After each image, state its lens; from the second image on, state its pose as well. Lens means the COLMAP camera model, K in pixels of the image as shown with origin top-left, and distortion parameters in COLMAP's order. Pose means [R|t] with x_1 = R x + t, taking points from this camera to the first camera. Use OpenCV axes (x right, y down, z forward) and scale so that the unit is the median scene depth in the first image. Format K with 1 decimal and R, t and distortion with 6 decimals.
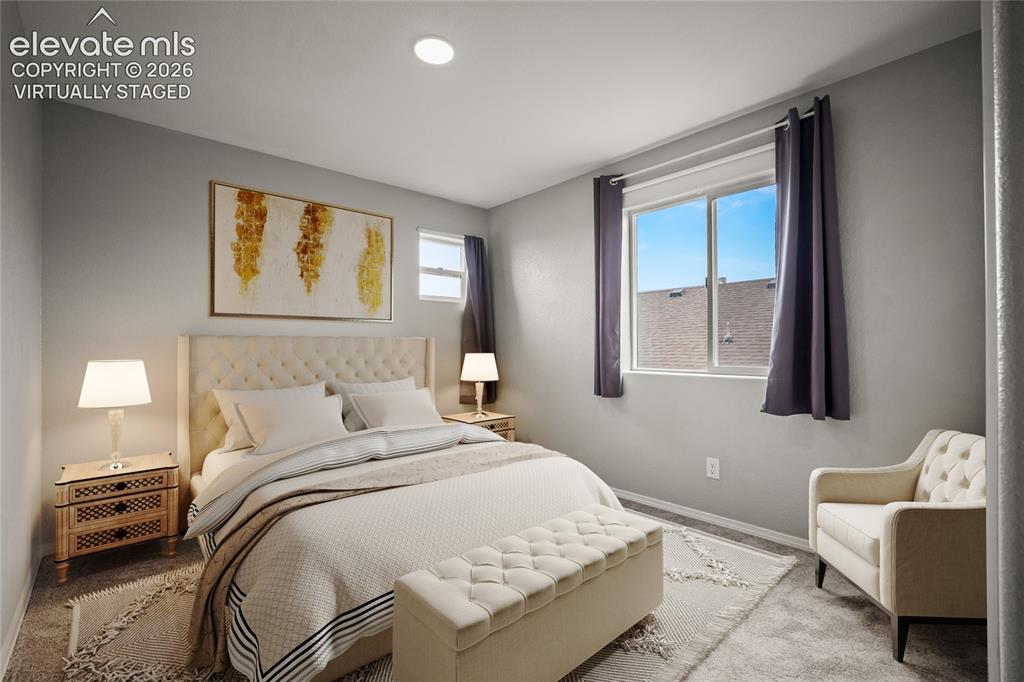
lens RADIAL K [[453.8, 0, 512.7], [0, 453.8, 345.5], [0, 0, 1]] dist [-0.001338, -0.000407]
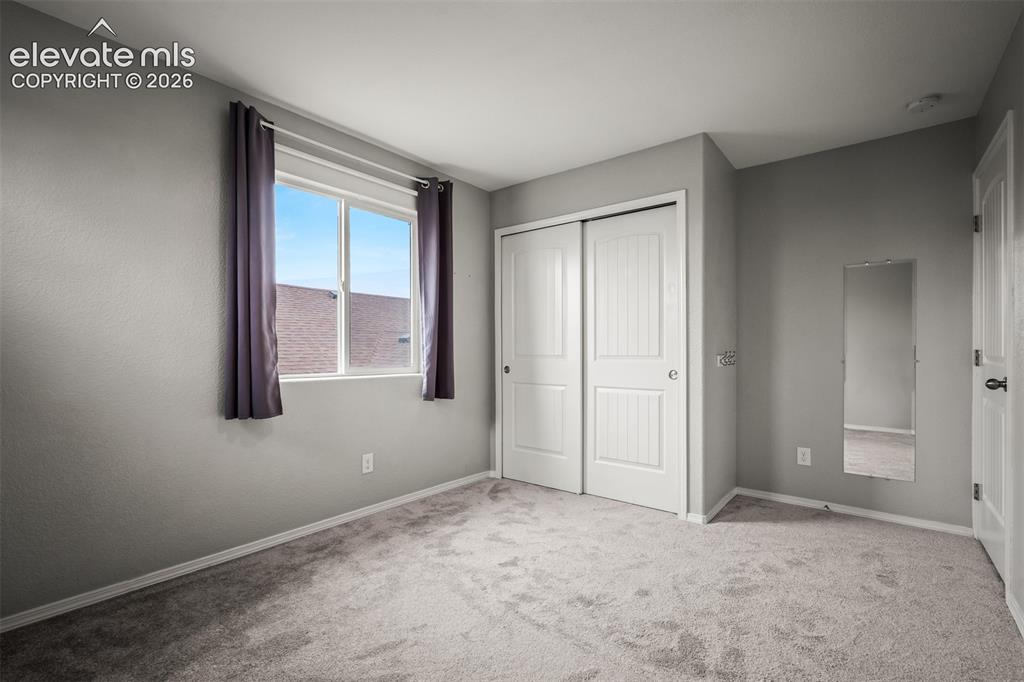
lens RADIAL K [[453.8, 0, 512.7], [0, 453.8, 345.5], [0, 0, 1]] dist [-0.001338, -0.000407]
pose [[-0.163007, 0.009748, 0.986577, -0.664397], [-0.004435, 0.999934, -0.010613, 0.004029], [-0.986615, -0.006106, -0.162953, 0.838860]]
